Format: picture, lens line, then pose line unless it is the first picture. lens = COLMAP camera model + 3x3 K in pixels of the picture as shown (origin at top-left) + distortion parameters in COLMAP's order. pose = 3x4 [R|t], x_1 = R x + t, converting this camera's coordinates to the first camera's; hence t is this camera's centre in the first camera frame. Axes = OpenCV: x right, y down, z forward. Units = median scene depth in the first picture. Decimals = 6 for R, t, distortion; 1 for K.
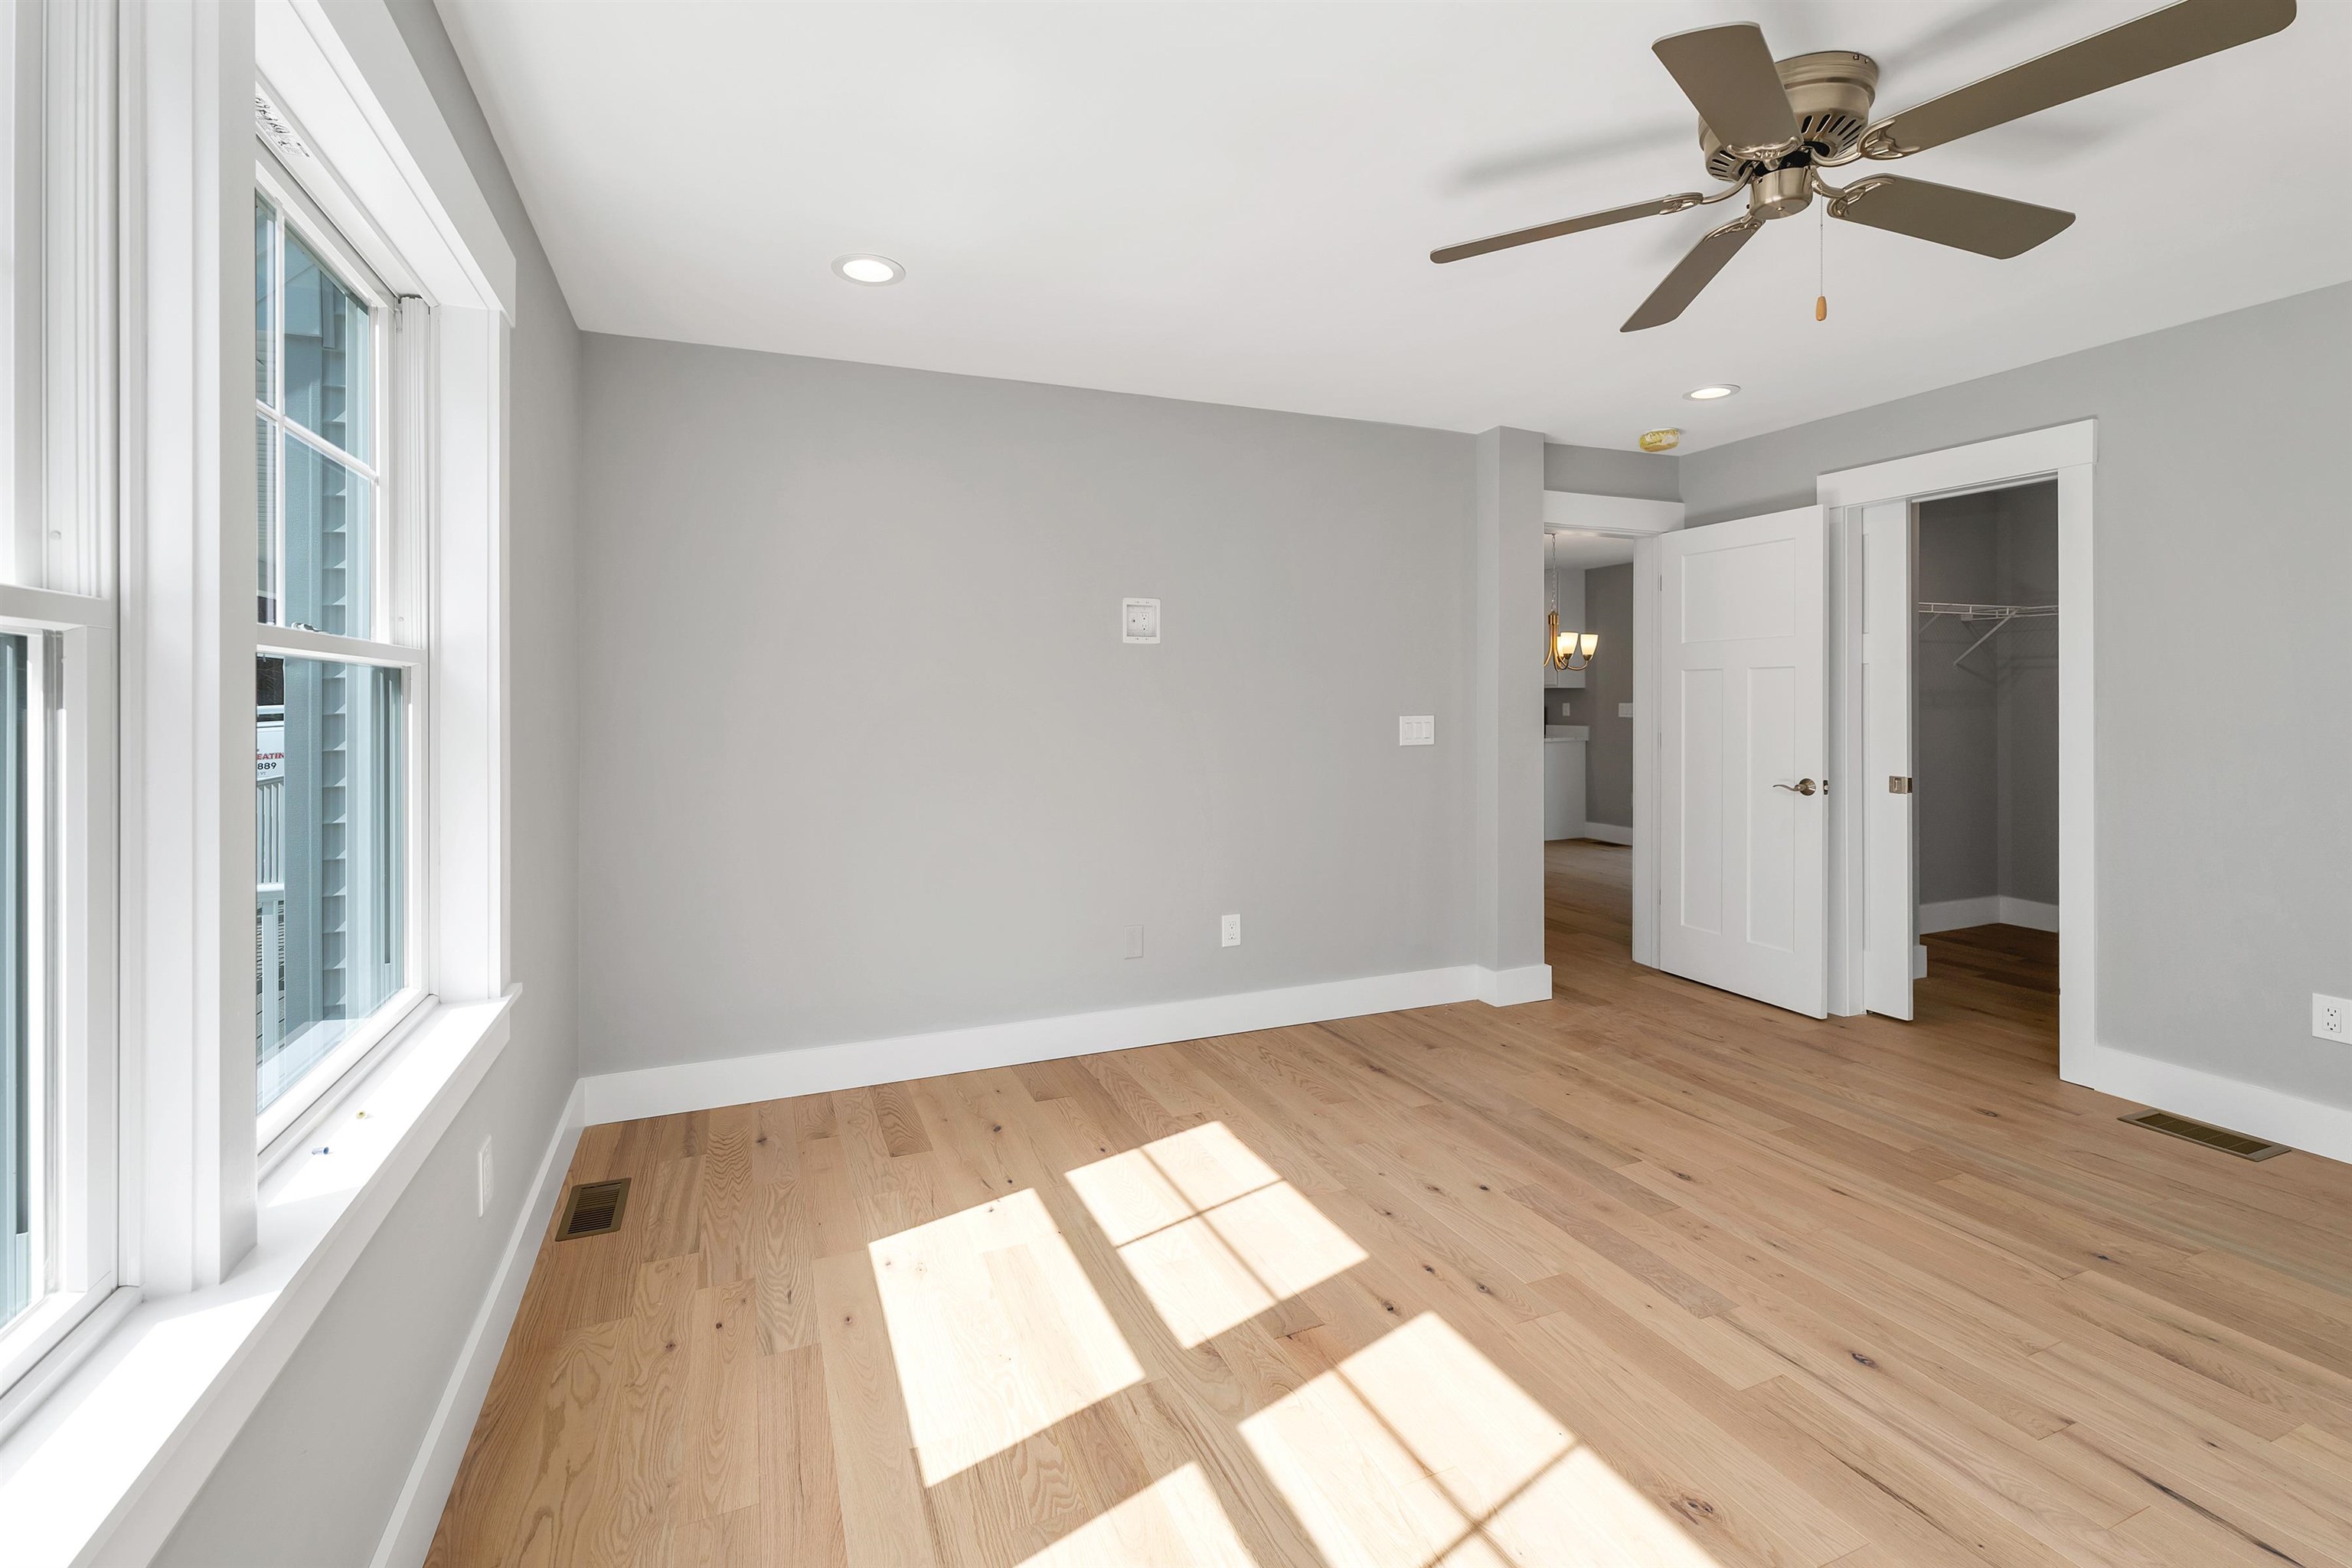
lens RADIAL K [[1013.4, 0, 1176.6], [0, 1013.4, 691.3], [0, 0, 1]] dist [-0.000733, -0.000195]
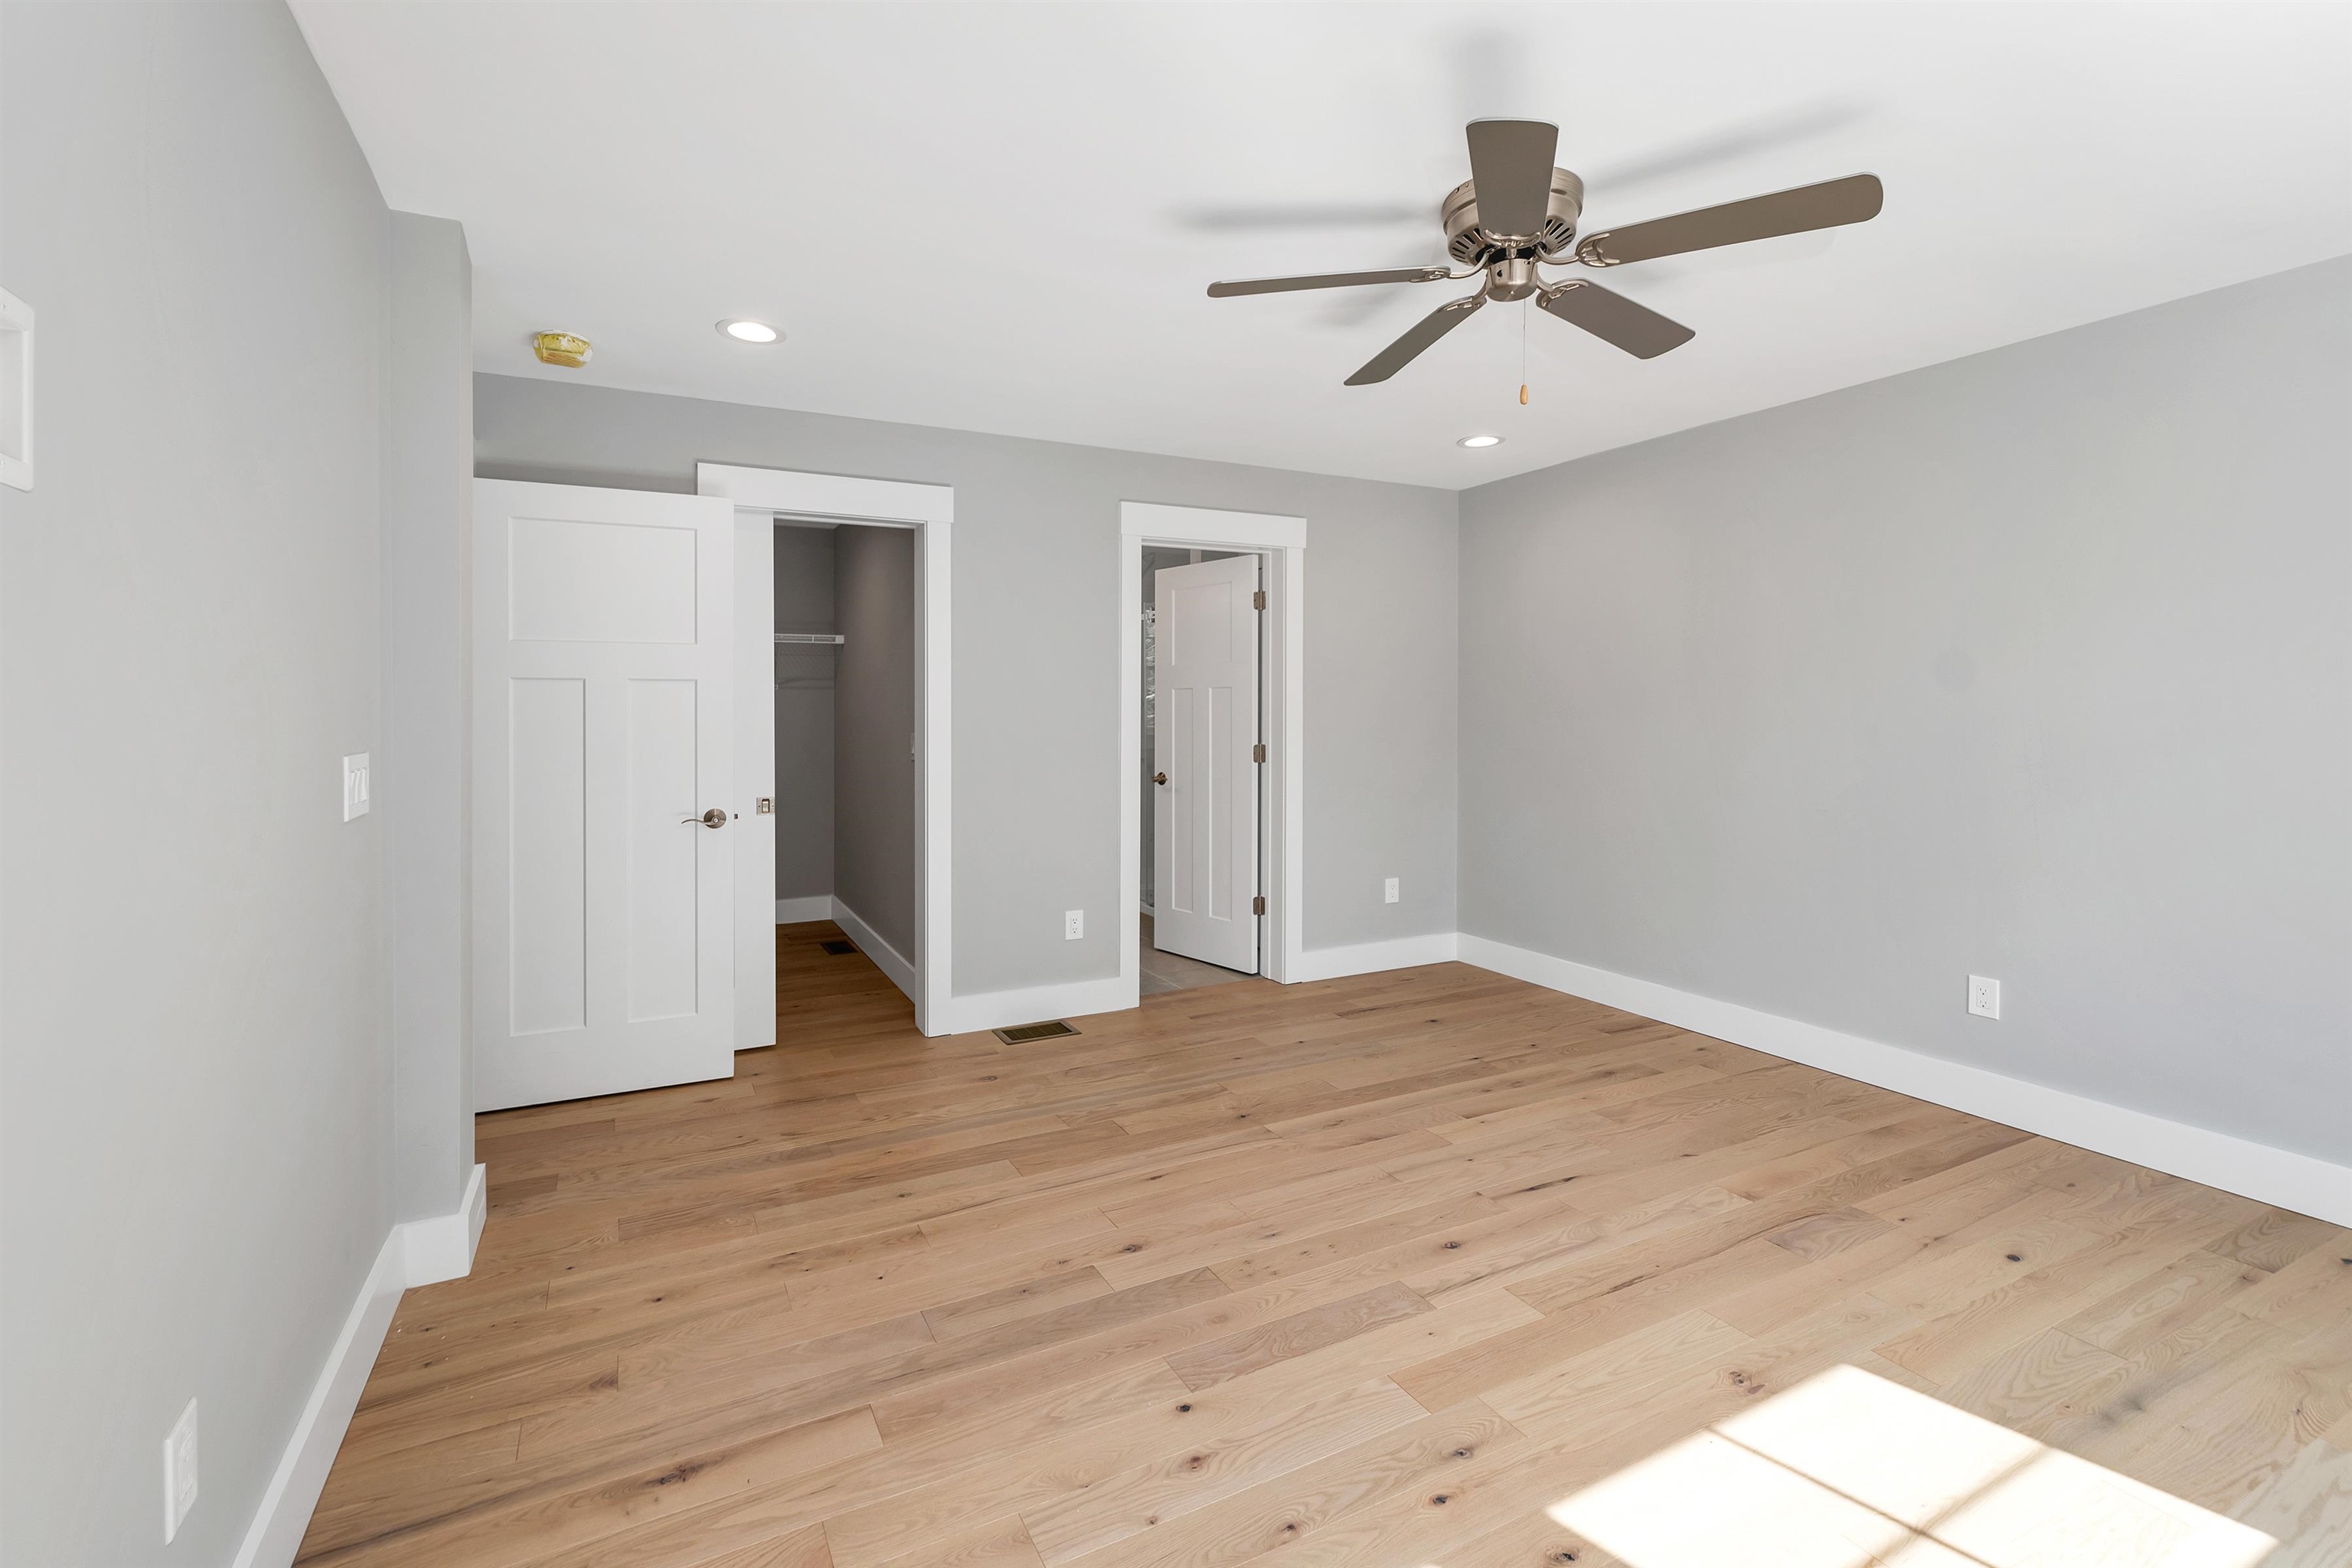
lens RADIAL K [[990.0, 0, 1124.7], [0, 990.0, 711.2], [0, 0, 1]] dist [-0.000304, 0.000025]
pose [[-0.037819, 0.005867, 0.999267, -0.354546], [-0.001171, 0.999982, -0.005916, 0.011134], [-0.999284, -0.001393, -0.037811, 0.991518]]
